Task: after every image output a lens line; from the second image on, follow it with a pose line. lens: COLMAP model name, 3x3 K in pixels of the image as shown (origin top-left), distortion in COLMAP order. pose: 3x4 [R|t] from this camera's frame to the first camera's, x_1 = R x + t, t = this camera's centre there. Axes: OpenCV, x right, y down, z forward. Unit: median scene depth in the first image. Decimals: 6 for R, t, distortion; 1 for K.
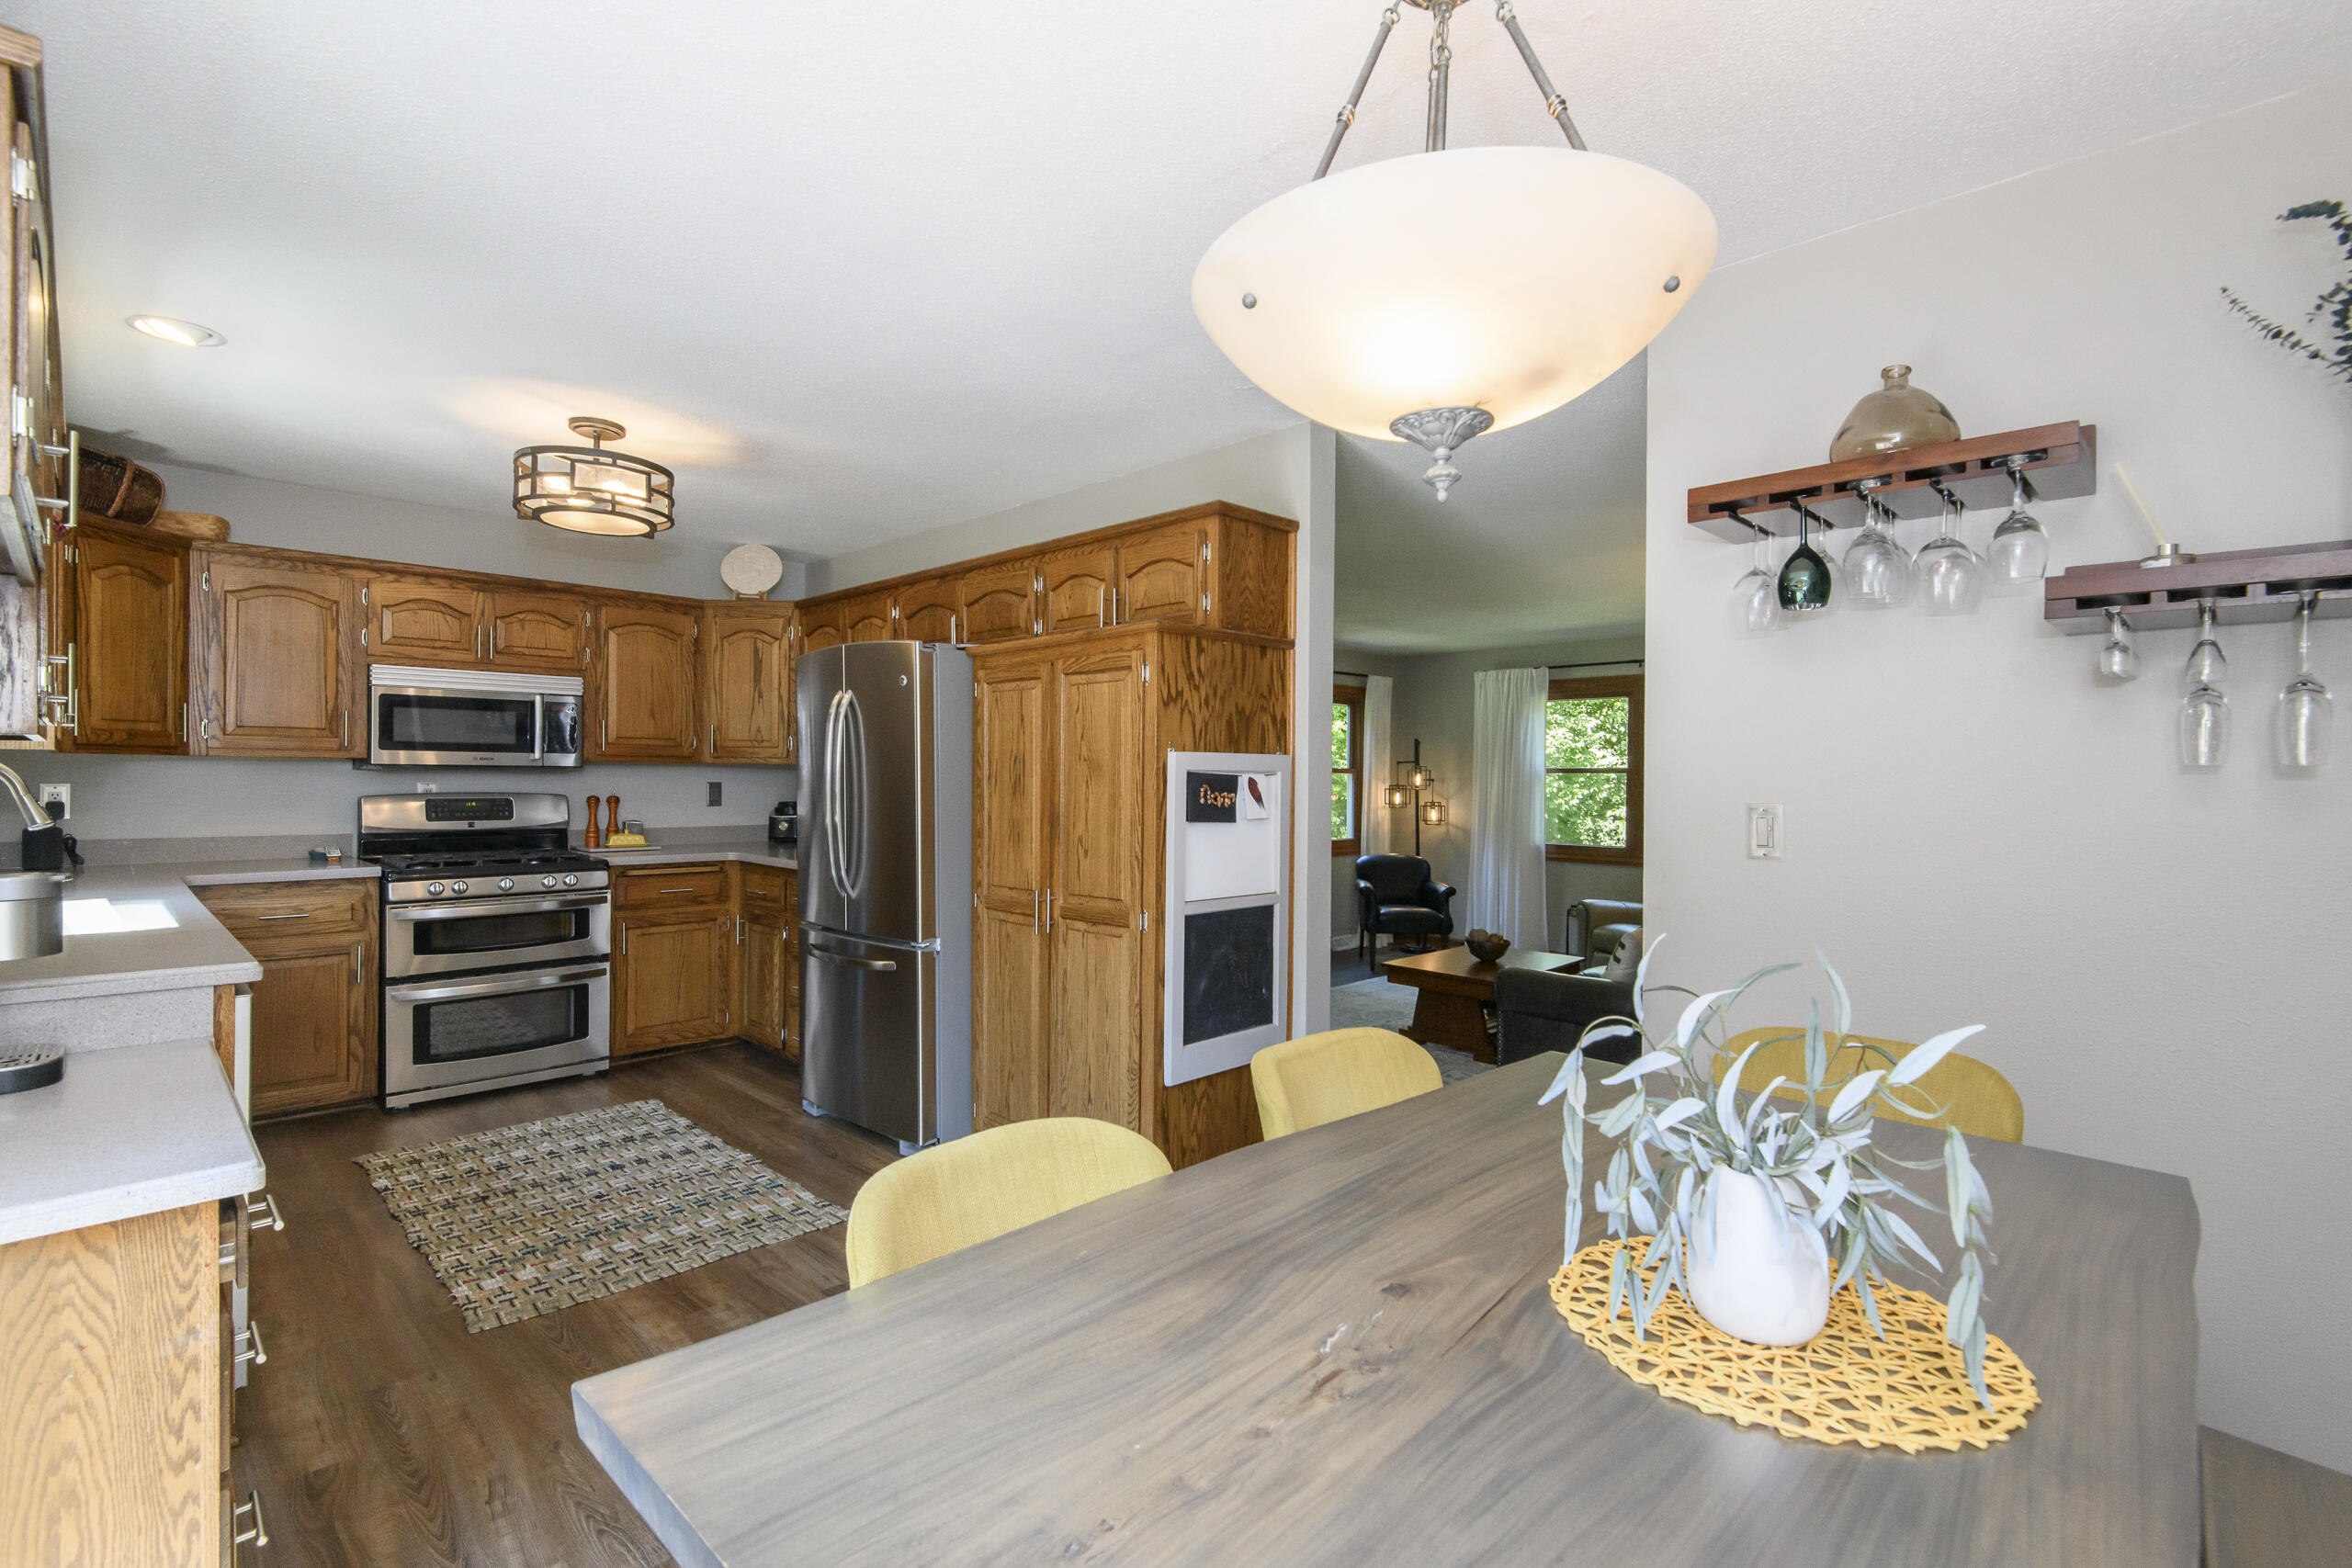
lens RADIAL K [[1078.3, 0, 1167.1], [0, 1078.3, 784.4], [0, 0, 1]] dist [0.034491, -0.023570]
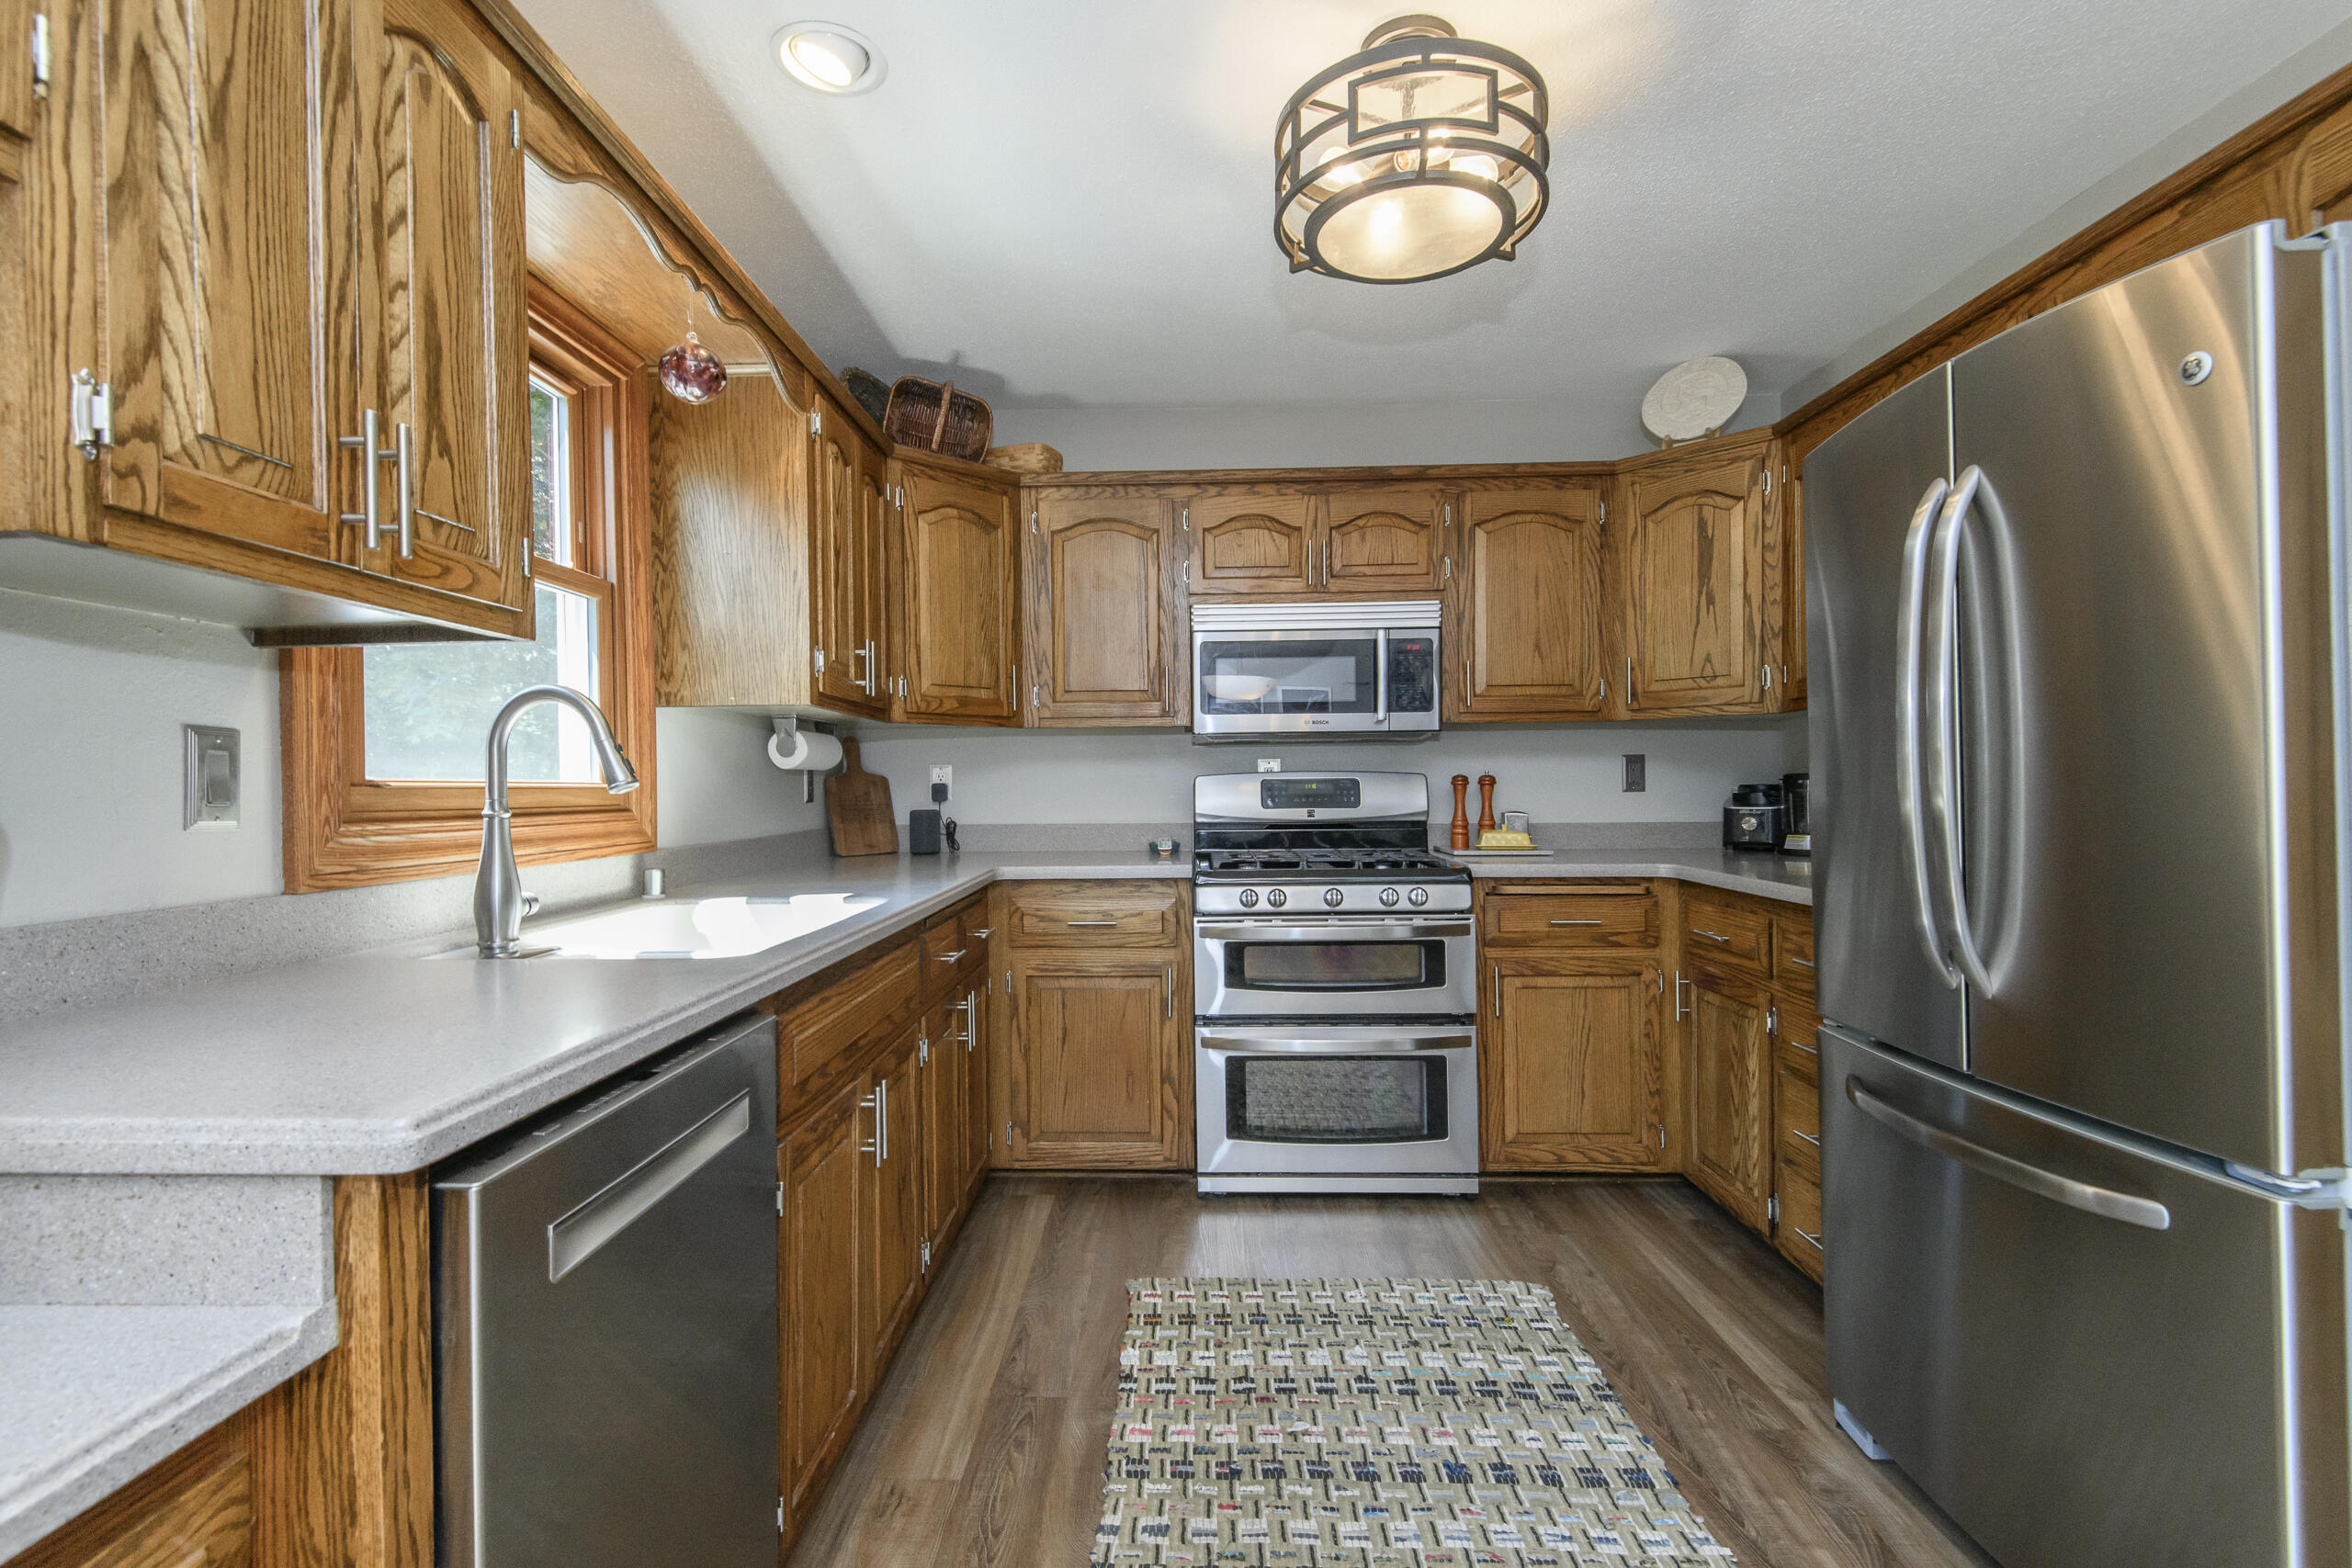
lens RADIAL K [[1078.3, 0, 1167.1], [0, 1078.3, 784.4], [0, 0, 1]] dist [0.034491, -0.023570]
pose [[0.694942, -0.013888, -0.718931, -0.177680], [0.008737, 0.999903, -0.010870, 0.025145], [0.719012, 0.001273, 0.694996, 0.425605]]
